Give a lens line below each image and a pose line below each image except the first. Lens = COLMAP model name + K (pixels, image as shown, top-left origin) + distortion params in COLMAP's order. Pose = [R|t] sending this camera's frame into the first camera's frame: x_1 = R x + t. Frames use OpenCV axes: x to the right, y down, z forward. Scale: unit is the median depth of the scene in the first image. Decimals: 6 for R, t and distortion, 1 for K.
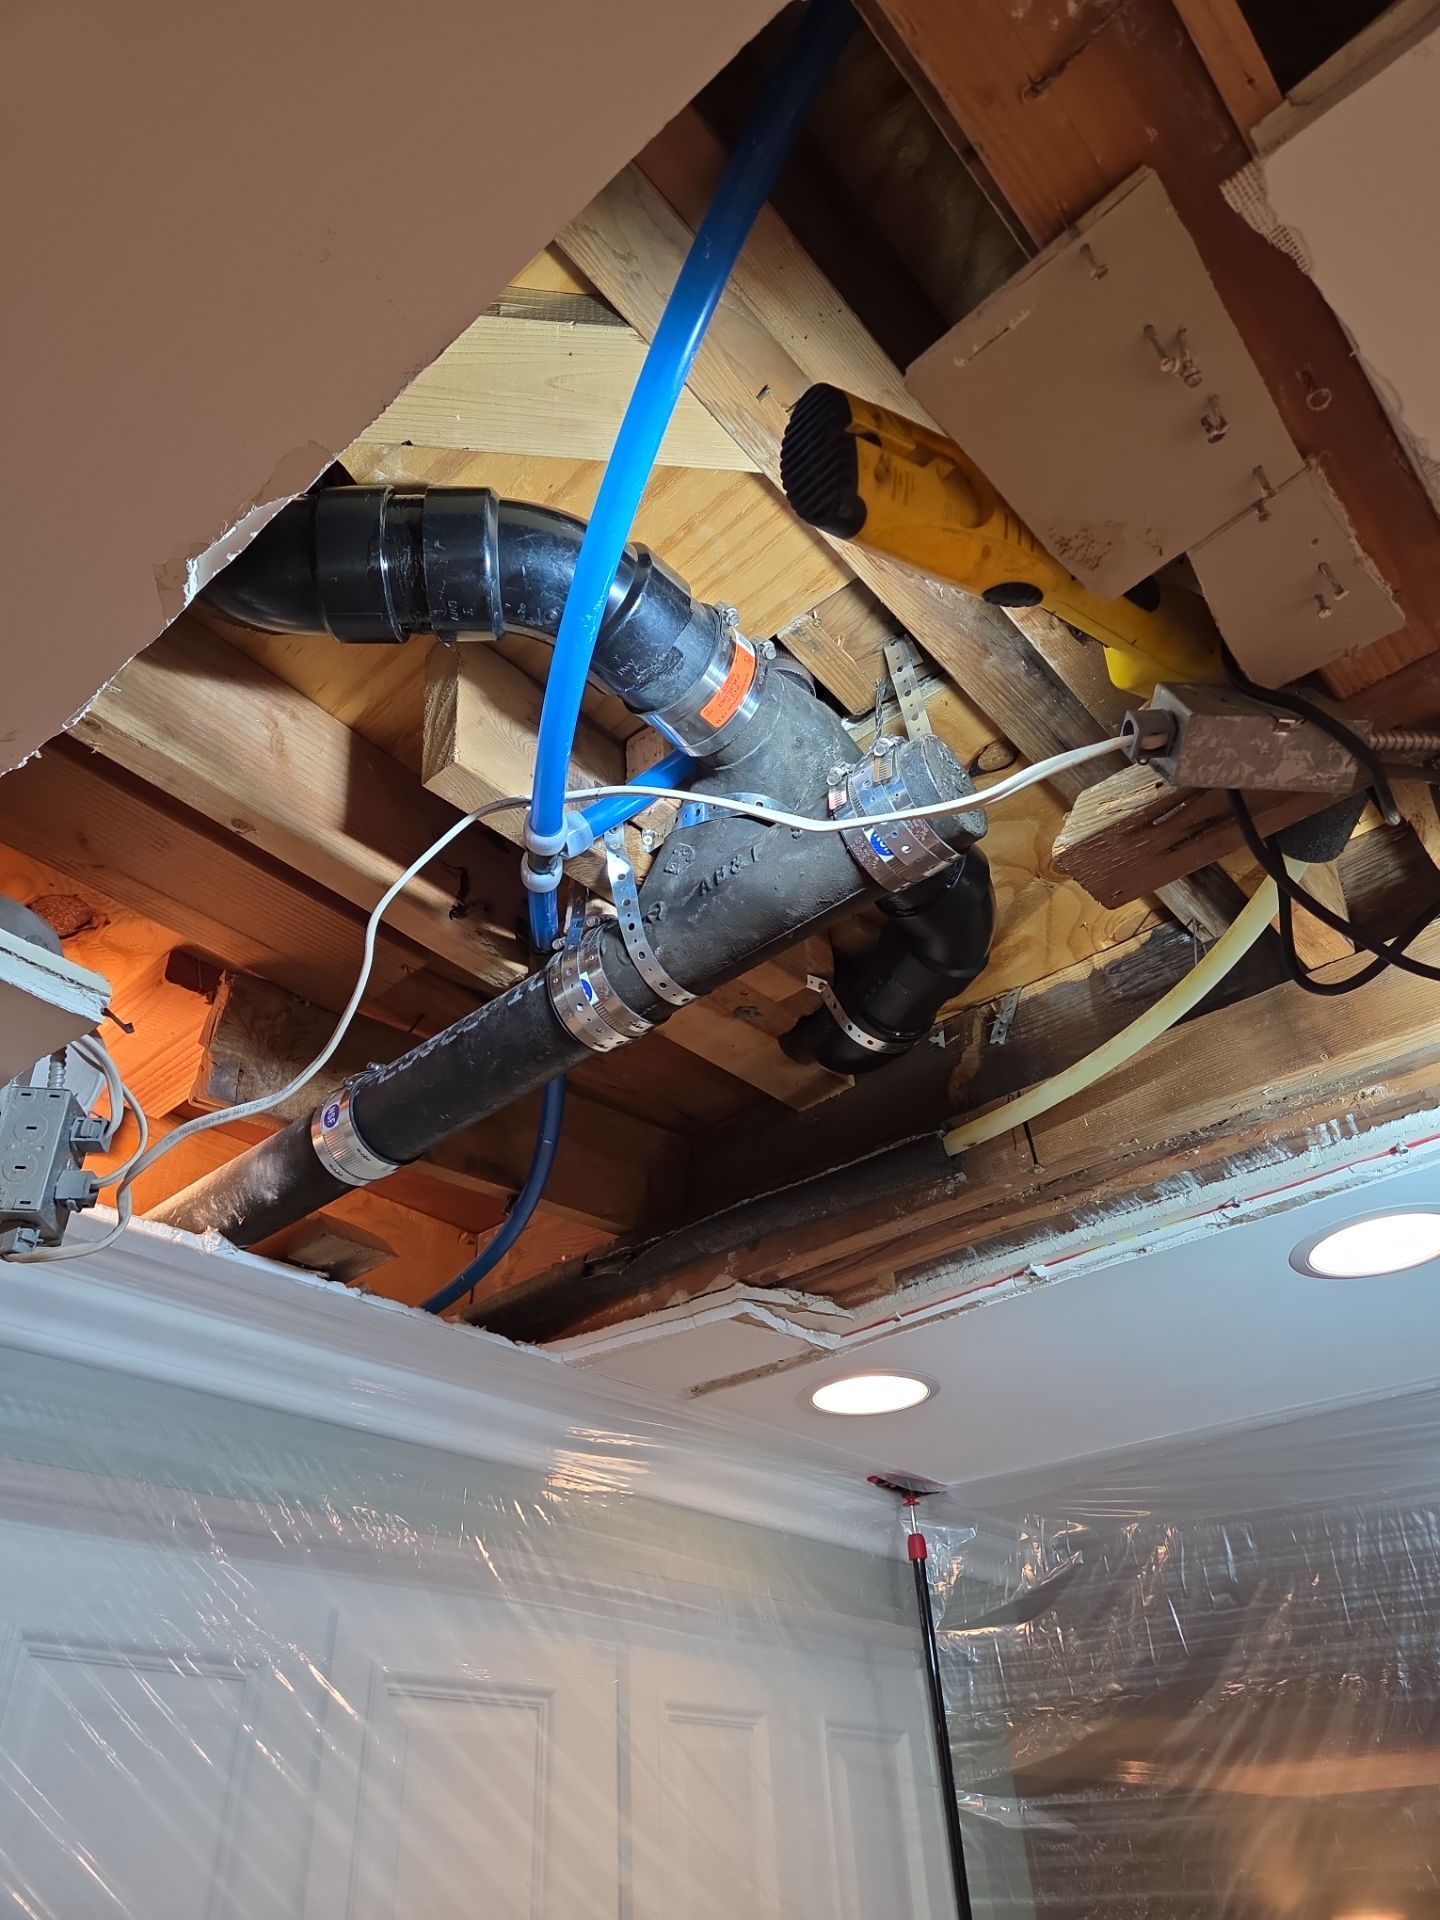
lens RADIAL K [[1320.4, 0, 720.0], [0, 1320.4, 960.0], [0, 0, 1]] dist [0.092564, -0.040651]
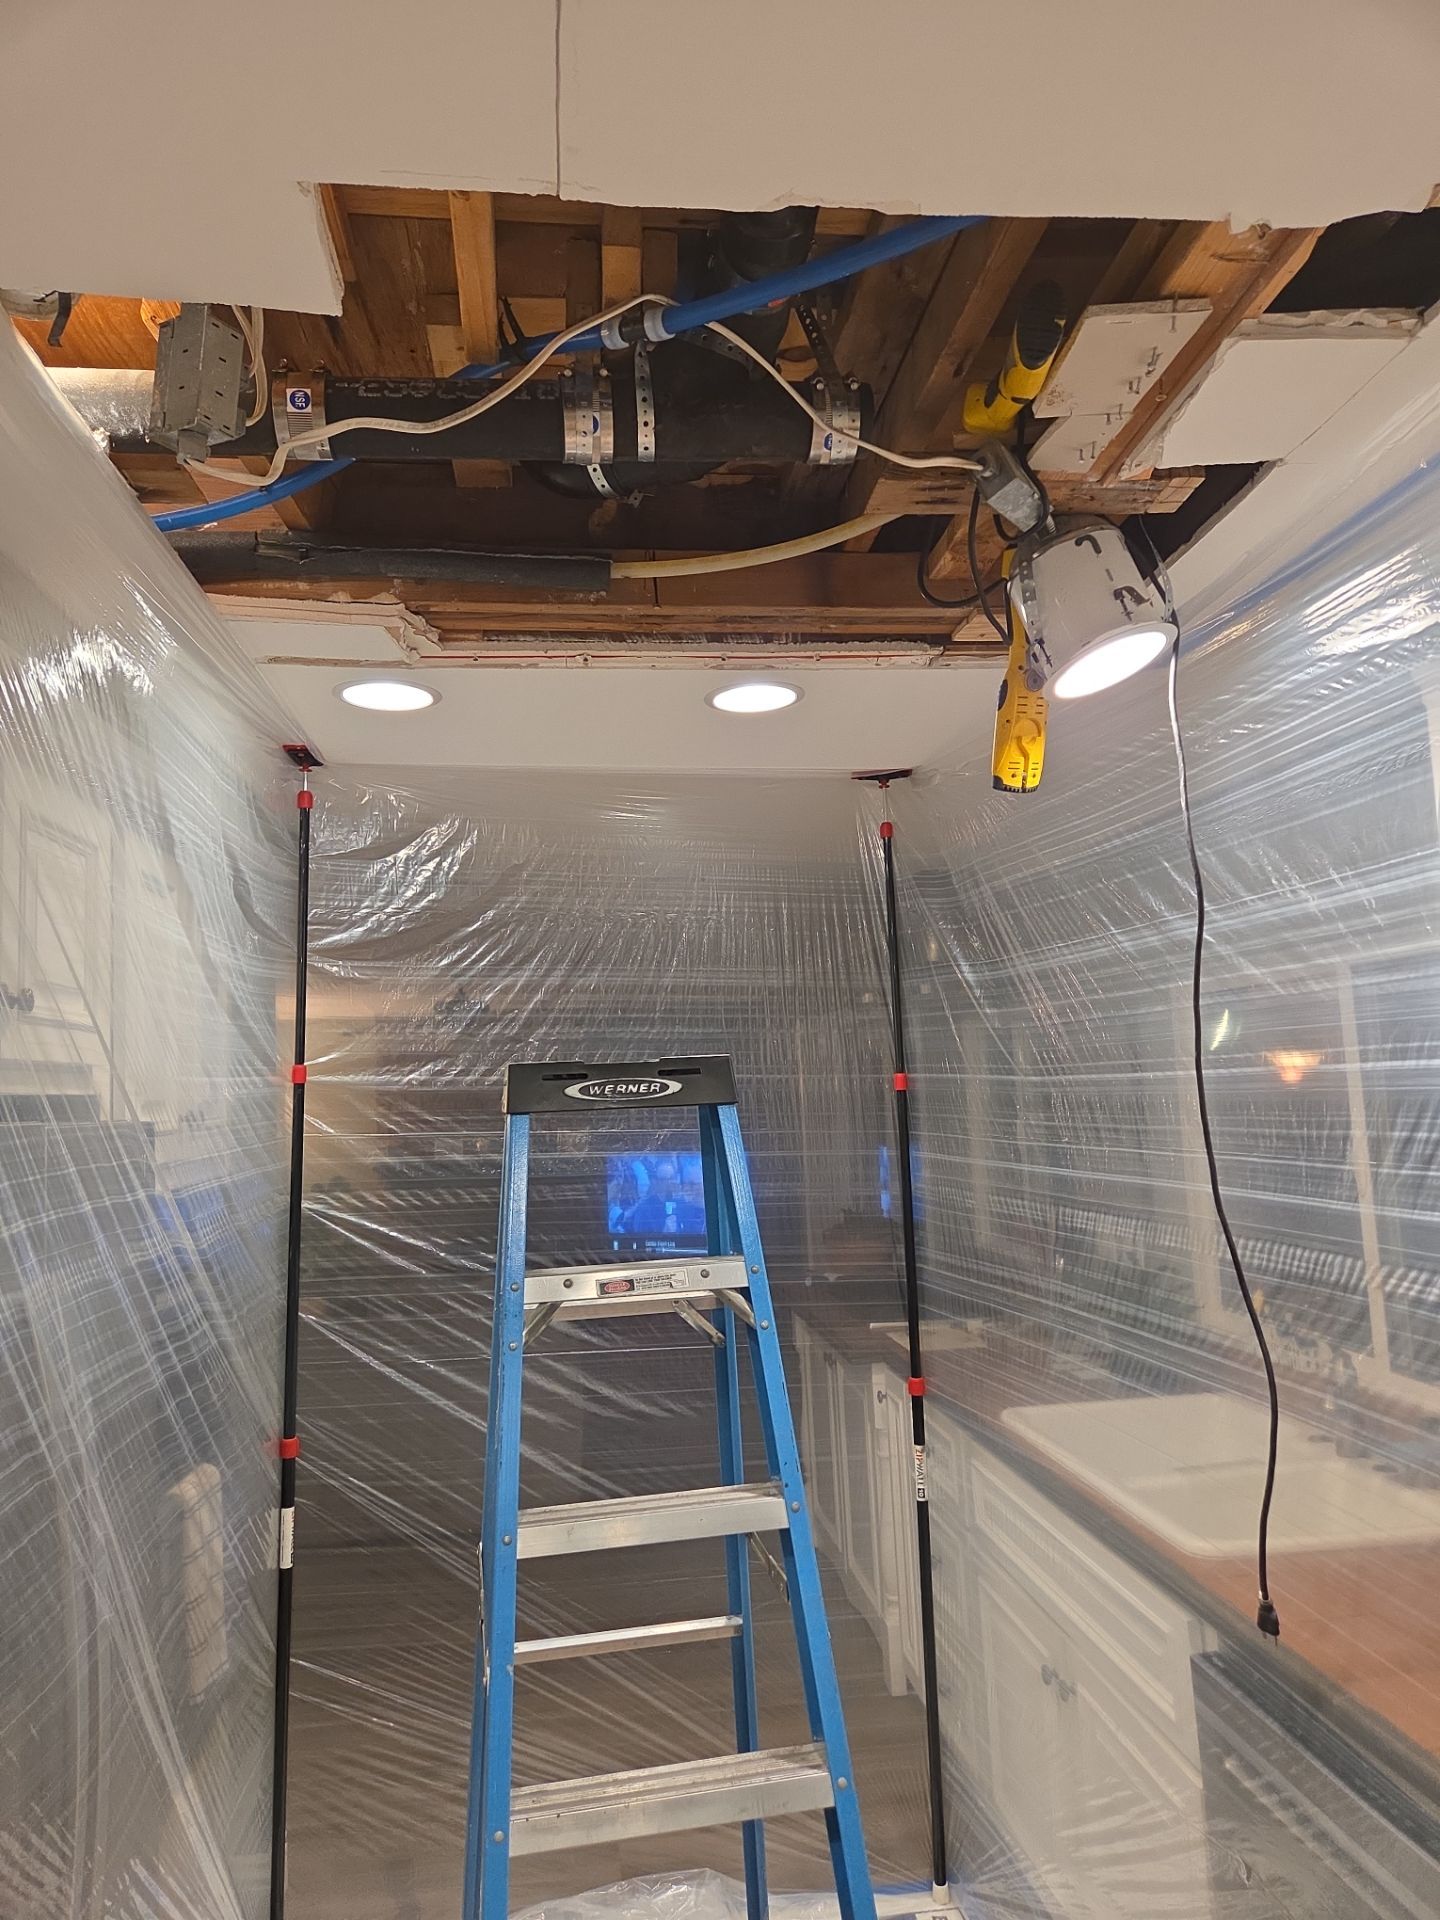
lens RADIAL K [[1320.4, 0, 720.0], [0, 1320.4, 960.0], [0, 0, 1]] dist [0.092564, -0.040651]
pose [[0.703279, 0.120981, 0.700544, -0.727365], [-0.423923, 0.862414, 0.276642, 0.051084], [-0.570691, -0.491533, 0.657805, -0.260434]]
